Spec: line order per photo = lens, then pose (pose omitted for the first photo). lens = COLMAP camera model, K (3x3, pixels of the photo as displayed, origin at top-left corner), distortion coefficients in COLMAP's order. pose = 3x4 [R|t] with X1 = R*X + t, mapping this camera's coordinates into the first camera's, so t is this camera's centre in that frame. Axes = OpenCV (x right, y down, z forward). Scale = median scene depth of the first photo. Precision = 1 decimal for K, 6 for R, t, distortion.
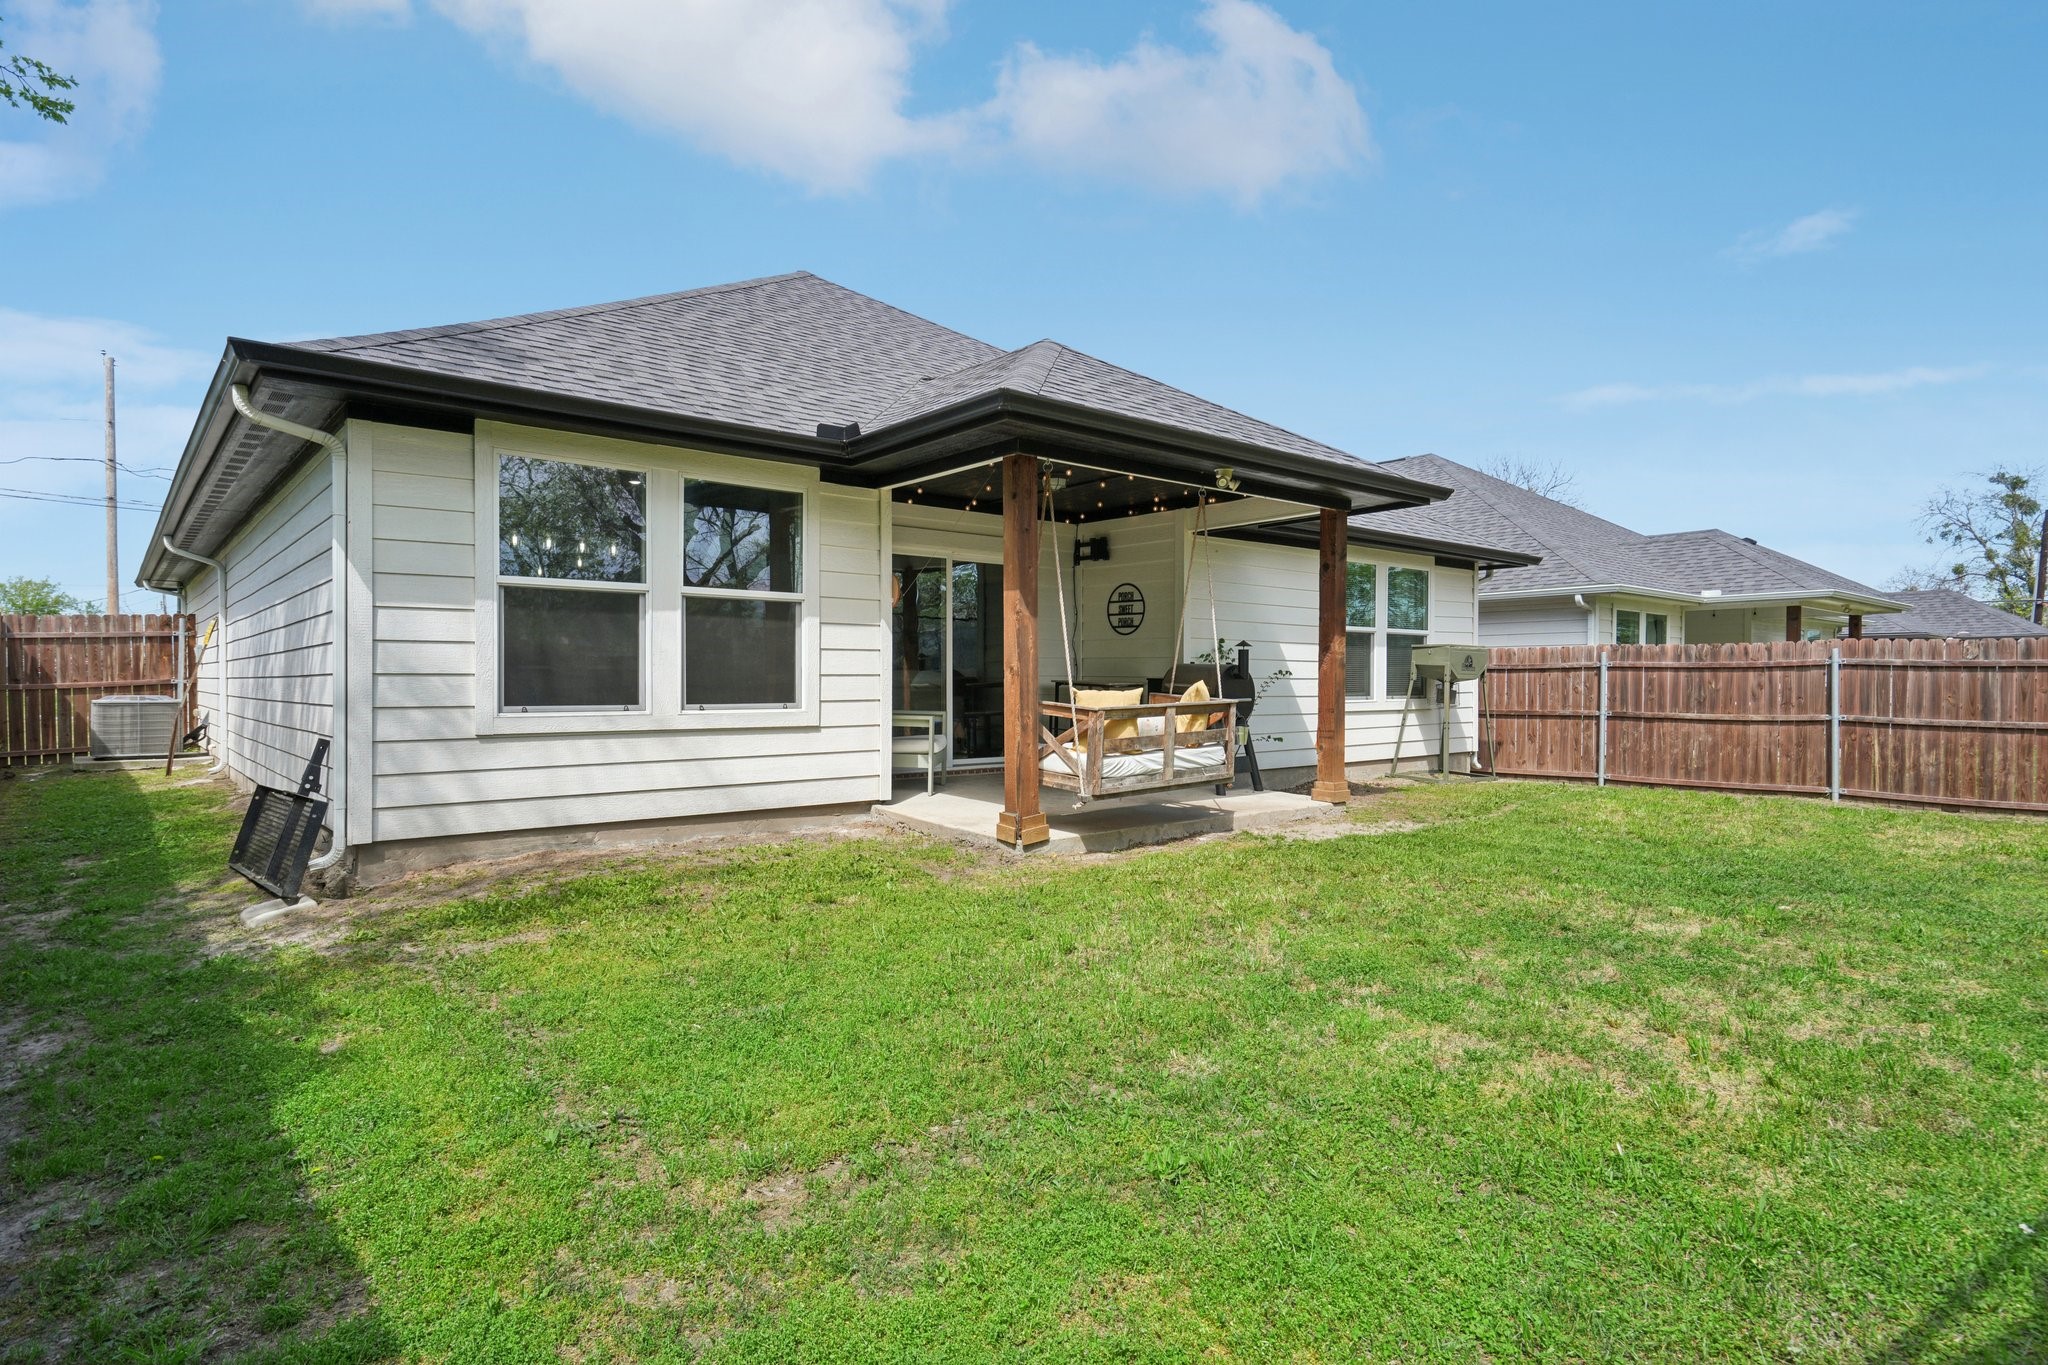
lens RADIAL K [[1072.5, 0, 1034.5], [0, 1072.5, 672.3], [0, 0, 1]] dist [-0.001968, -0.002530]
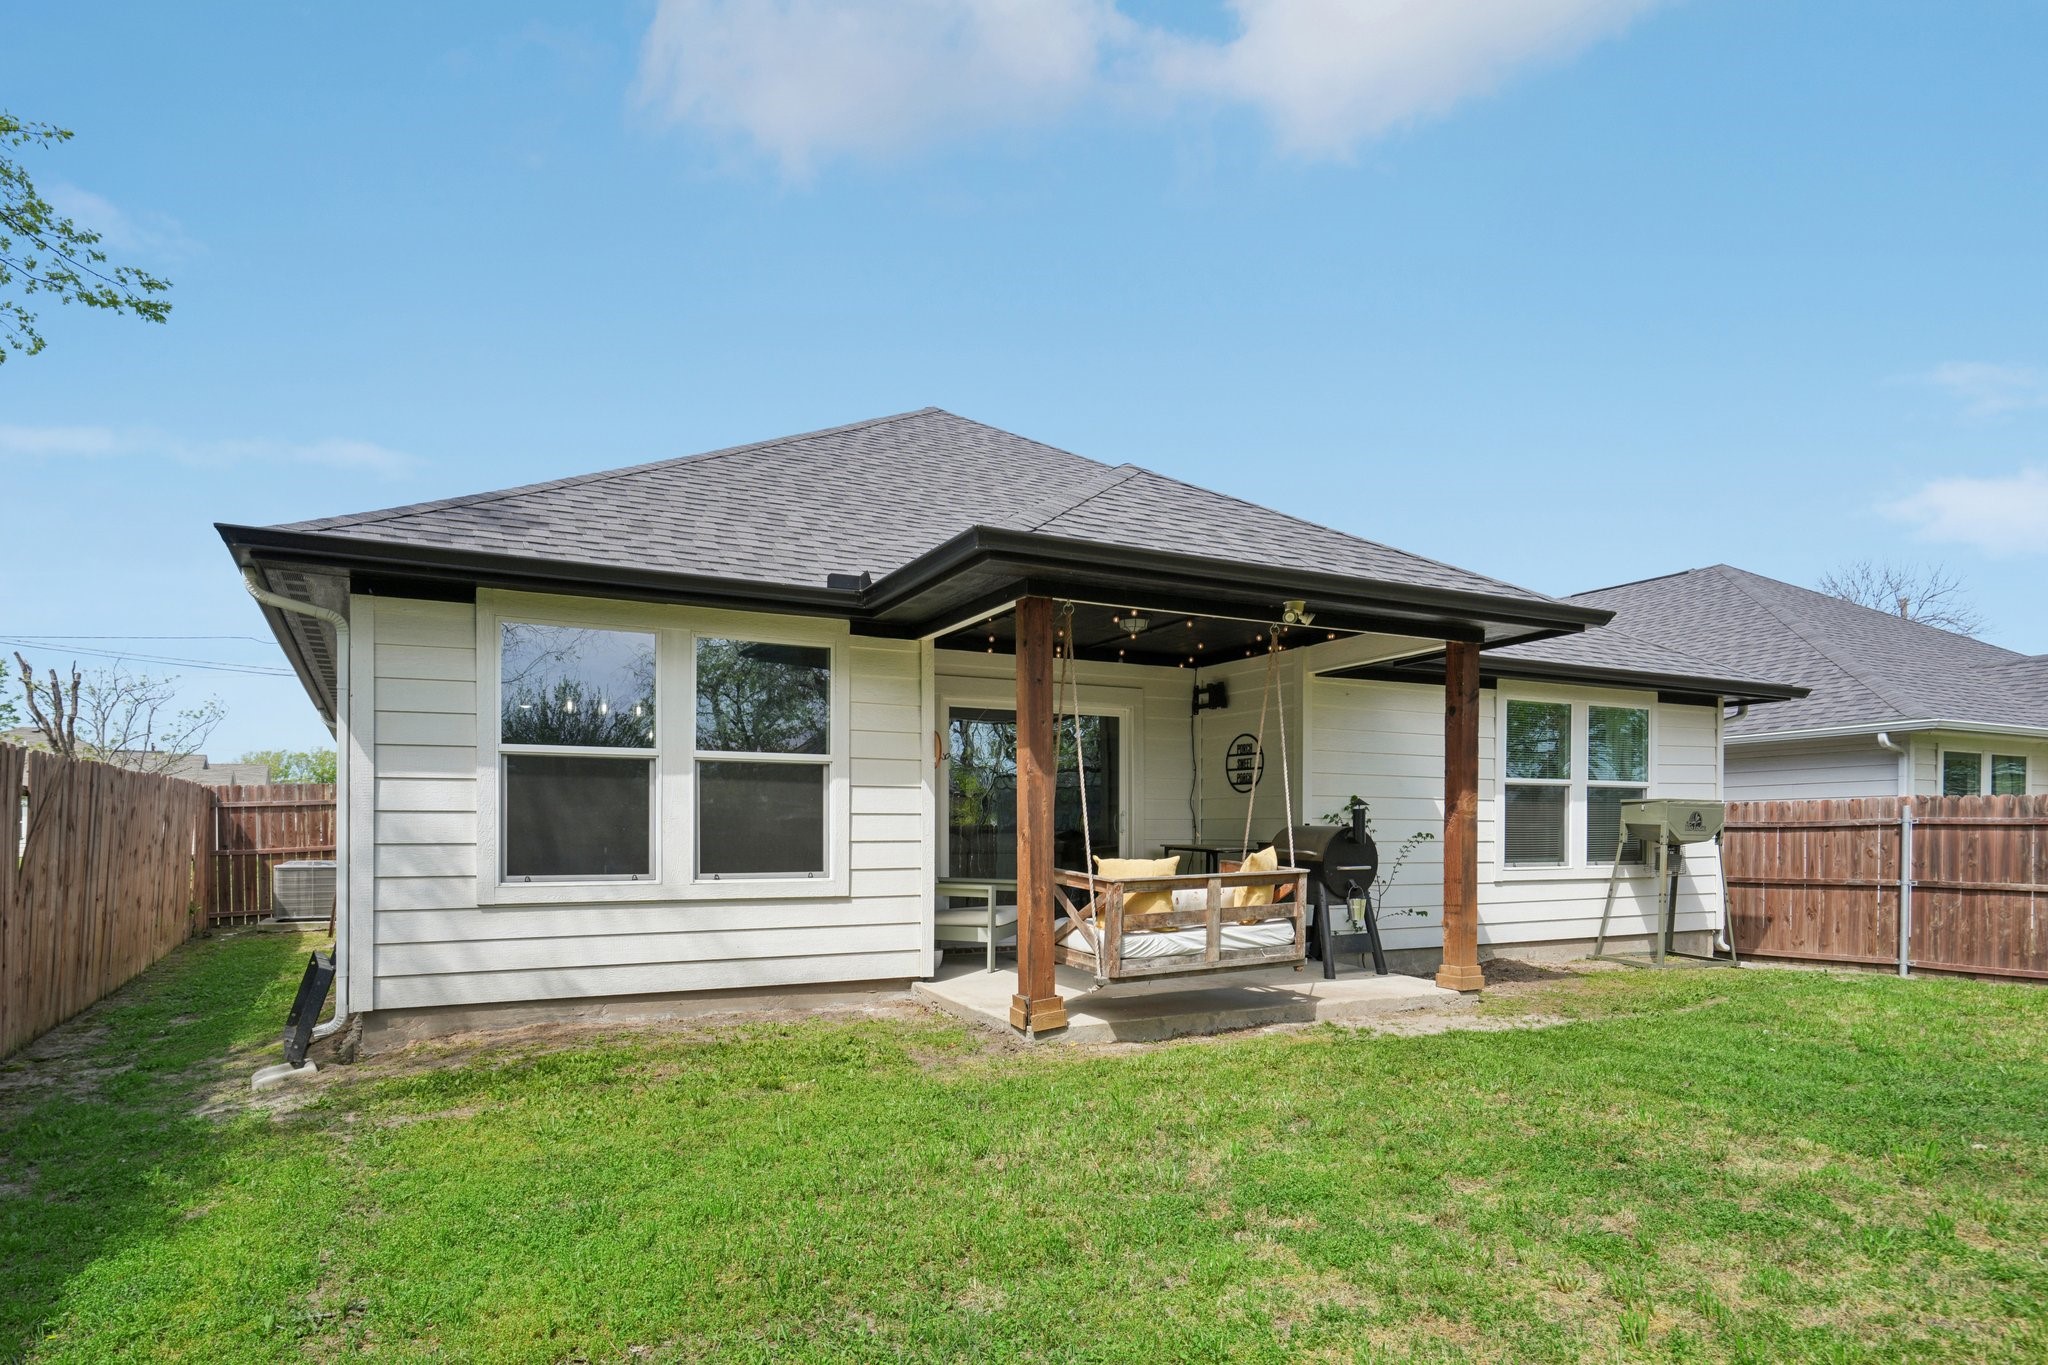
lens RADIAL K [[1173.7, 0, 1052.8], [0, 1173.7, 829.3], [0, 0, 1]] dist [-0.004296, 0.008972]
pose [[0.977451, -0.005174, -0.211101, 0.185126], [0.004944, 0.999986, -0.001619, -0.005774], [0.211106, 0.000539, 0.977463, 0.036748]]
